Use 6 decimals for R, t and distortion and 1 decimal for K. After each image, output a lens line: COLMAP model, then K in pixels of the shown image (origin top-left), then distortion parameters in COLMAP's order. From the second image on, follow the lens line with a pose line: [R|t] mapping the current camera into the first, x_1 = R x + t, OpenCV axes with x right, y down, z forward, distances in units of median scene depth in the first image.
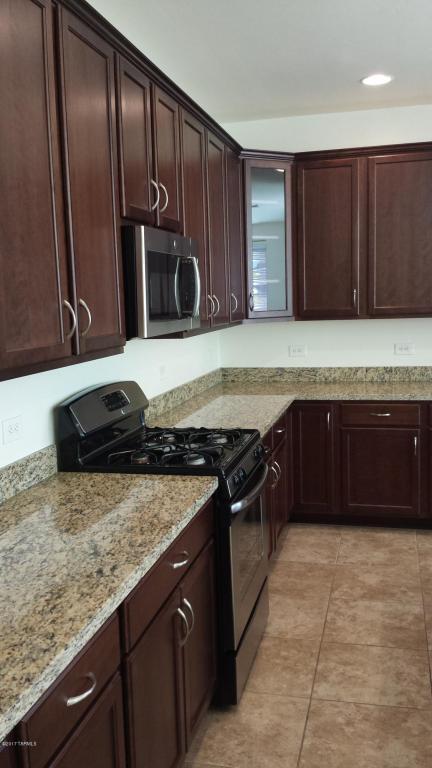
lens RADIAL K [[705.6, 0, 216.0], [0, 705.6, 384.0], [0, 0, 1]] dist [0.164852, -0.392966]
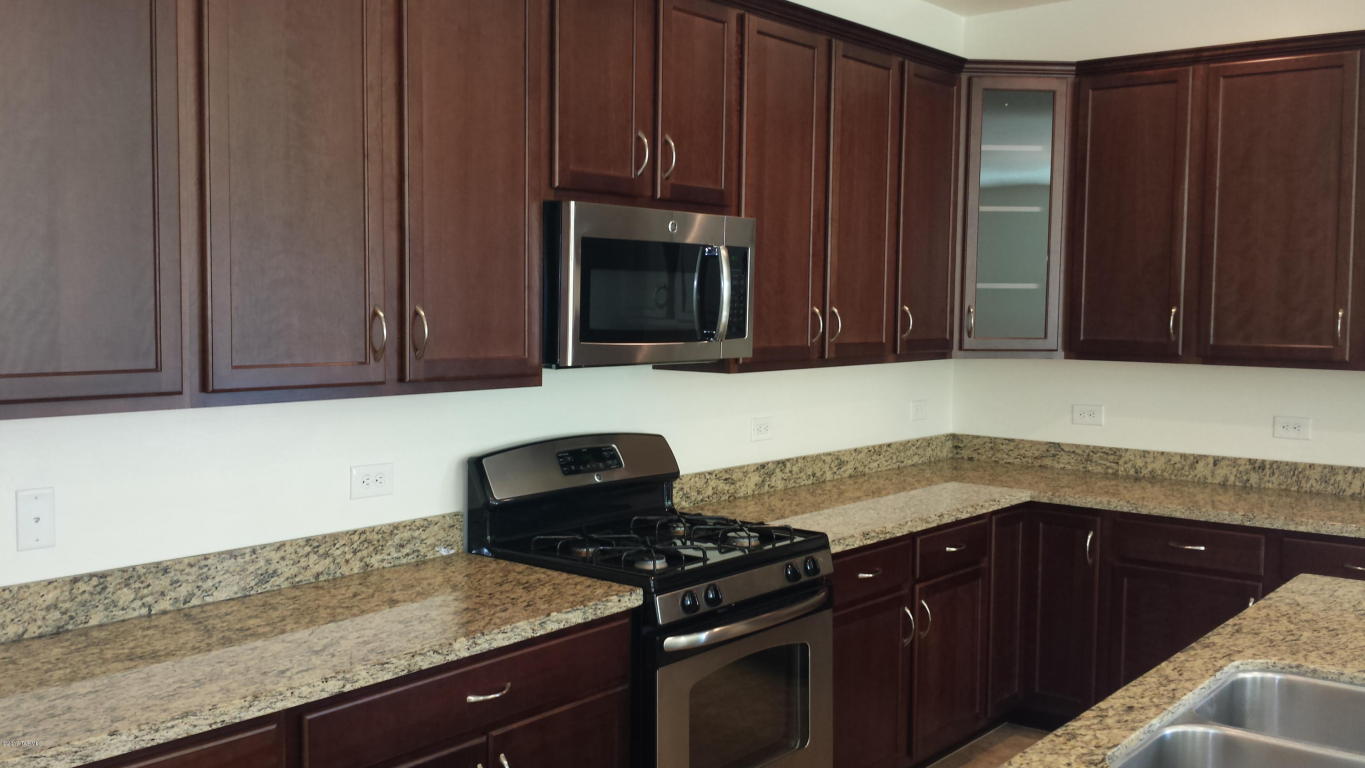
lens RADIAL K [[1254.1, 0, 682.5], [0, 1254.1, 384.0], [0, 0, 1]] dist [0.164852, -0.392966]
pose [[0.900925, 0.069224, -0.428419, 0.282685], [-0.092183, 0.995193, -0.033049, -0.010521], [0.424072, 0.069267, 0.902976, -0.014928]]
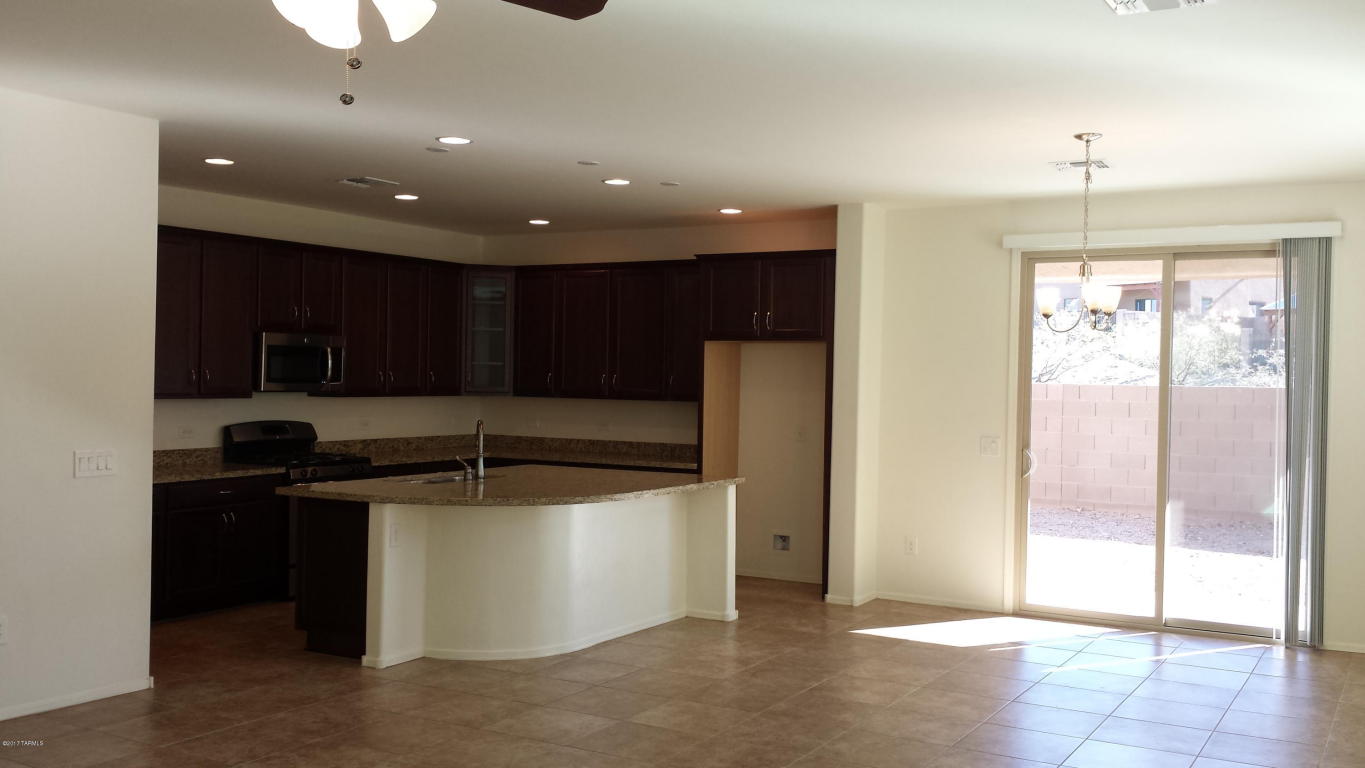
lens RADIAL K [[1254.1, 0, 682.5], [0, 1254.1, 384.0], [0, 0, 1]] dist [0.164852, -0.392966]
pose [[0.956240, 0.049811, -0.288312, 1.077771], [-0.082761, 0.991207, -0.103244, 0.095945], [0.280635, 0.122587, 0.951954, -1.054789]]
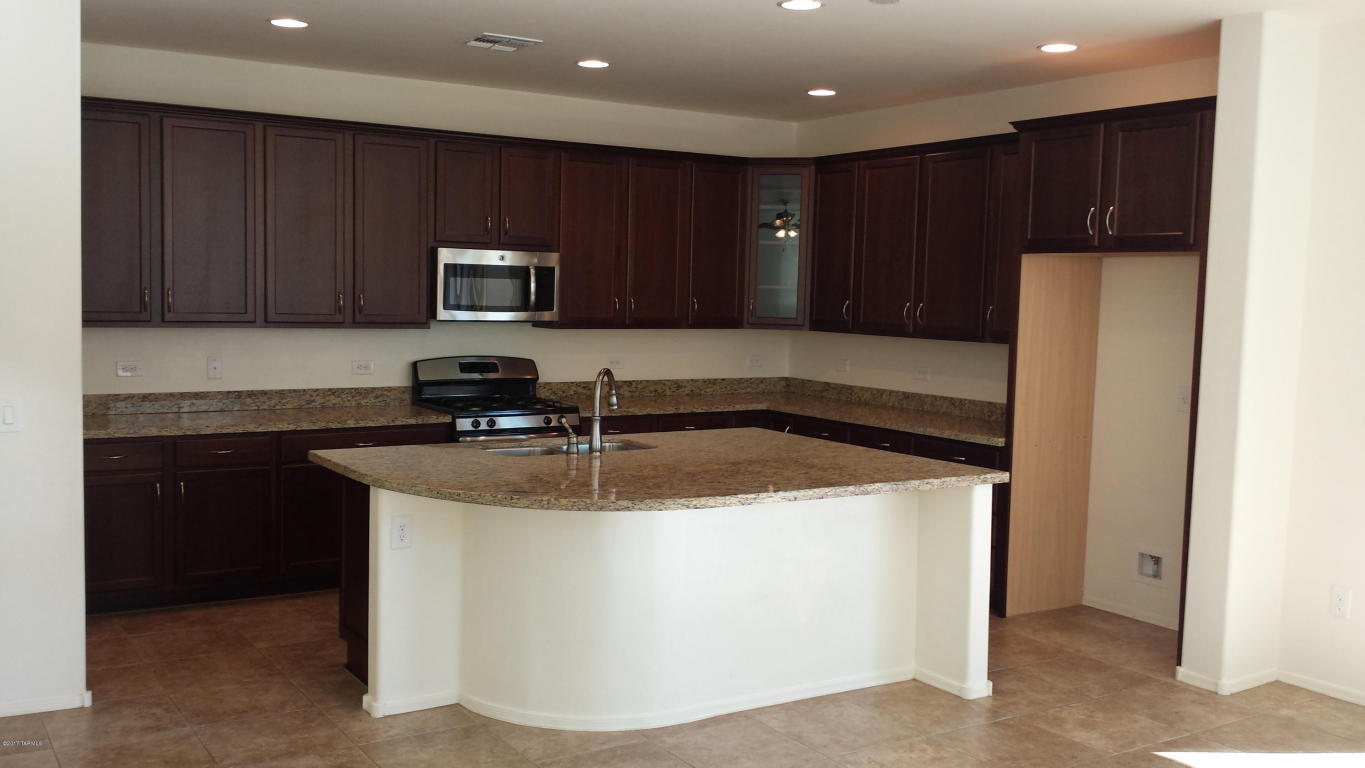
lens RADIAL K [[1254.1, 0, 682.5], [0, 1254.1, 384.0], [0, 0, 1]] dist [0.164852, -0.392966]
pose [[0.719588, 0.102508, -0.686793, 1.204964], [-0.132147, 0.991185, 0.009483, -0.013339], [0.681711, 0.083934, 0.726791, -0.336928]]
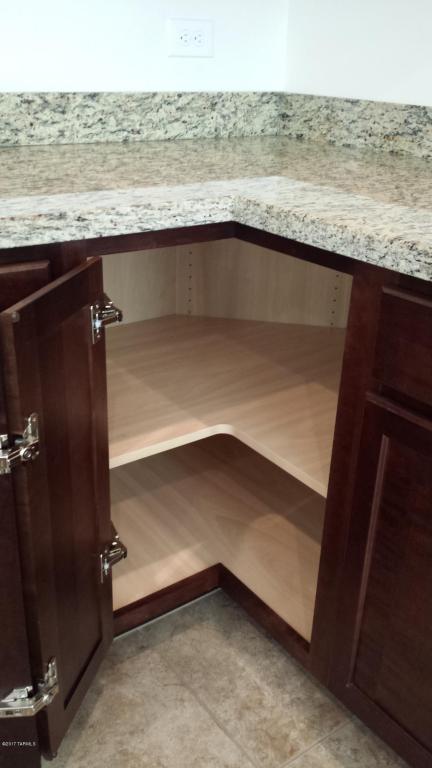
lens RADIAL K [[705.6, 0, 216.0], [0, 705.6, 384.0], [0, 0, 1]] dist [0.164852, -0.392966]
pose [[0.759498, 0.323104, -0.564594, 0.260714], [-0.134737, 0.927240, 0.349388, -0.010441], [0.636403, -0.189288, 0.747771, 0.801299]]
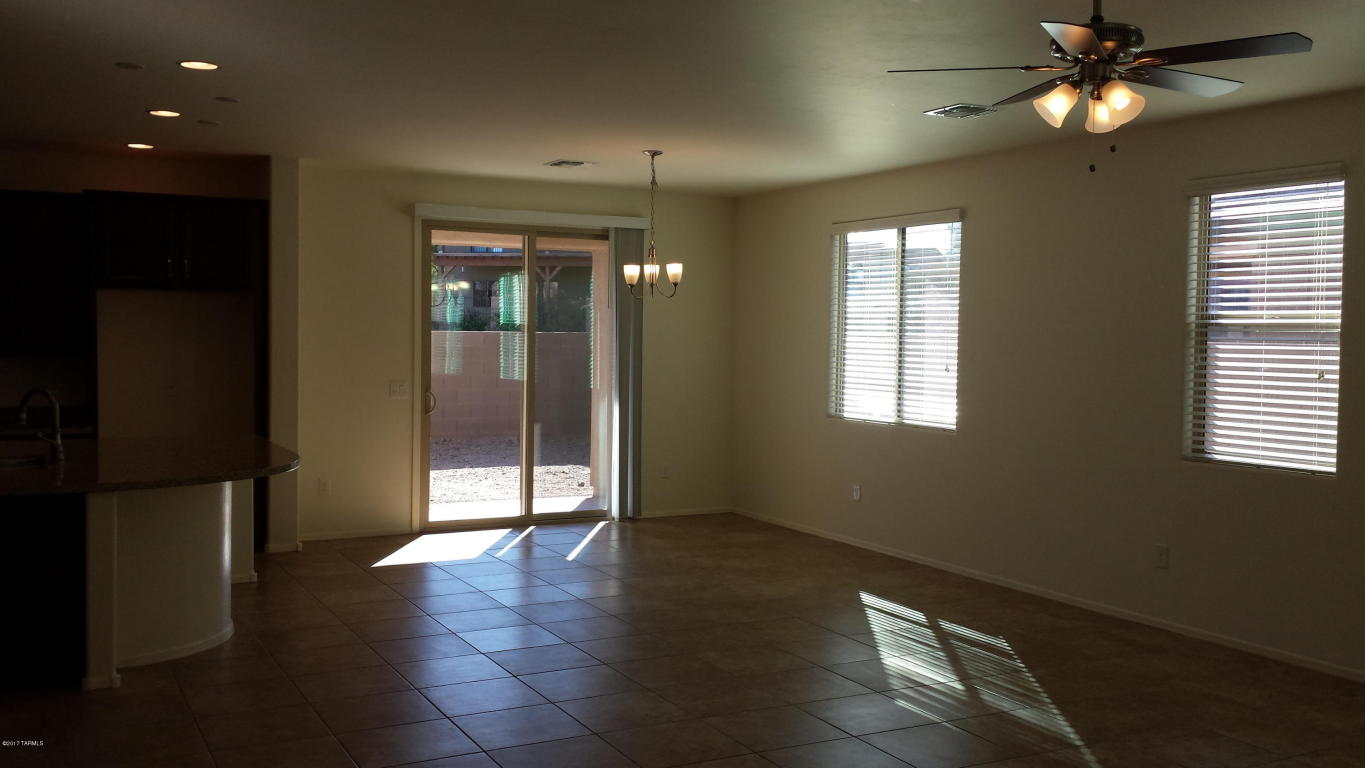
lens RADIAL K [[1254.1, 0, 682.5], [0, 1254.1, 384.0], [0, 0, 1]] dist [0.164852, -0.392966]
pose [[0.747477, 0.012212, 0.664175, -0.058790], [0.047118, 0.996338, -0.071347, 0.120302], [-0.662614, 0.084625, 0.744165, -1.019771]]
